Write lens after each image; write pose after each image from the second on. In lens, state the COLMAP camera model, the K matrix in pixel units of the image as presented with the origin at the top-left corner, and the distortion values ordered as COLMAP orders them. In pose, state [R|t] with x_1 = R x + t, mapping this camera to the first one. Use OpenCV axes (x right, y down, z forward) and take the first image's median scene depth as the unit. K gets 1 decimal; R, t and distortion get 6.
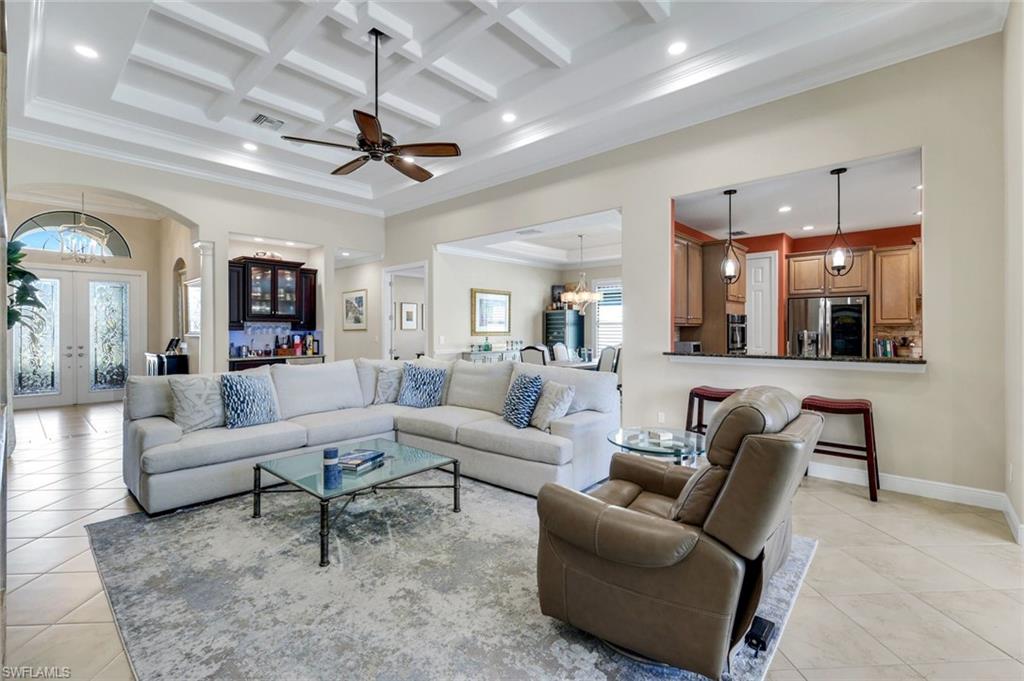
lens RADIAL K [[451.7, 0, 516.1], [0, 451.7, 331.4], [0, 0, 1]] dist [0.002022, 0.000517]
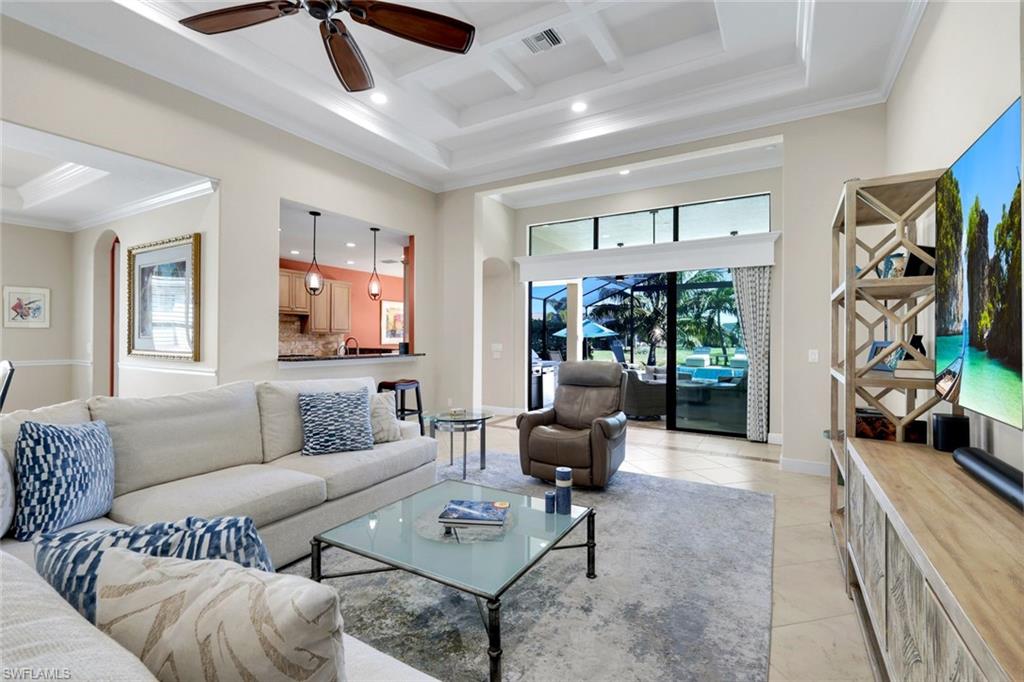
lens RADIAL K [[456.7, 0, 512.0], [0, 456.7, 341.0], [0, 0, 1]] dist [0.001460, 0.000280]
pose [[-0.192213, -0.005779, 0.981336, -0.433258], [-0.001905, 0.999983, 0.005516, 0.000867], [-0.981351, -0.000810, -0.192220, 0.434199]]
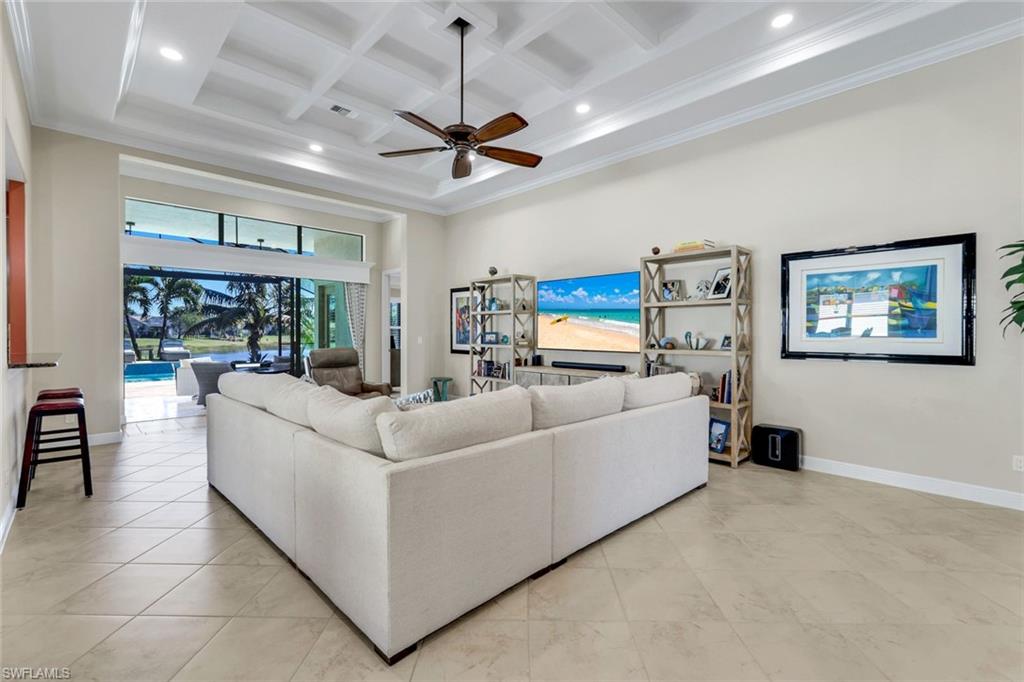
lens RADIAL K [[451.7, 0, 516.1], [0, 451.7, 331.9], [0, 0, 1]] dist [0.002022, 0.000517]
pose [[-0.997889, -0.000101, 0.064940, -0.234671], [0.000116, 0.999994, 0.003339, -0.001643], [-0.064940, 0.003339, -0.997884, 0.967198]]
